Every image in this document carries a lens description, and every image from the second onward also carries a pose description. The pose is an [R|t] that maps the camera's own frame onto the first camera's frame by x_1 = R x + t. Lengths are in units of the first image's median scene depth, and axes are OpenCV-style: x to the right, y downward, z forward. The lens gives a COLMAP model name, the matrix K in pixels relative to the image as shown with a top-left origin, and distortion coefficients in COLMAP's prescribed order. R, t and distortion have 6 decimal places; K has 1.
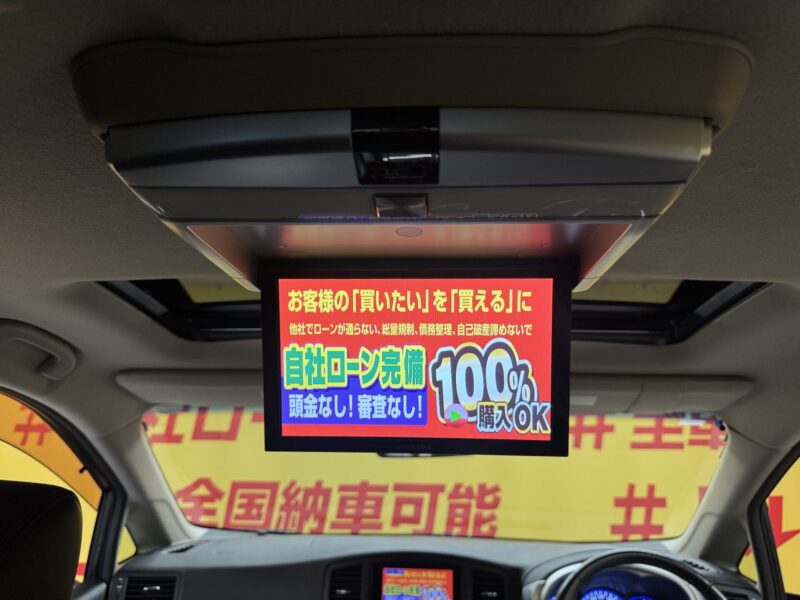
lens RADIAL K [[599.1, 0, 400.0], [0, 599.1, 300.0], [0, 0, 1]] dist [-0.012601, -0.002475]
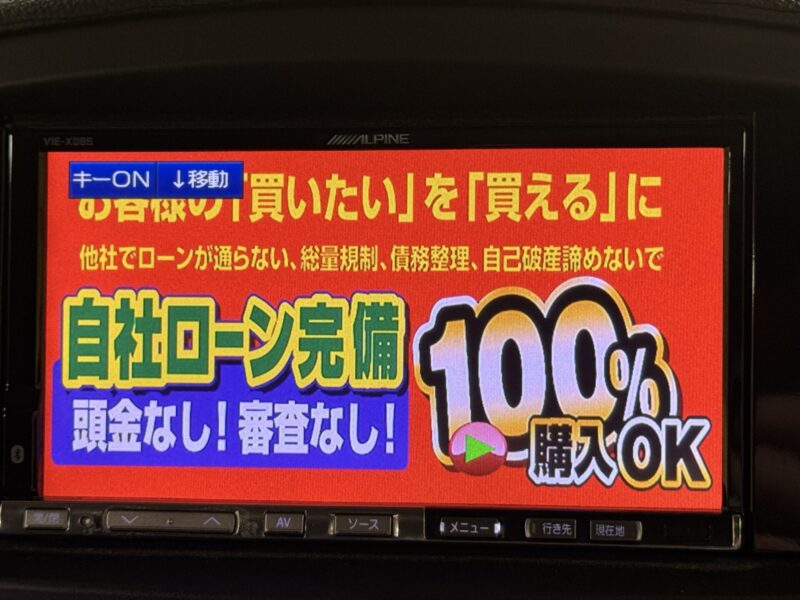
lens RADIAL K [[1681.0, 0, 400.0], [0, 1681.0, 300.0], [0, 0, 1]] dist [0.058905, 0.105054]
pose [[0.998338, -0.022641, -0.052992, 0.018950], [0.041166, 0.923703, 0.380891, 0.145451], [0.040325, -0.382440, 0.923100, 0.289382]]
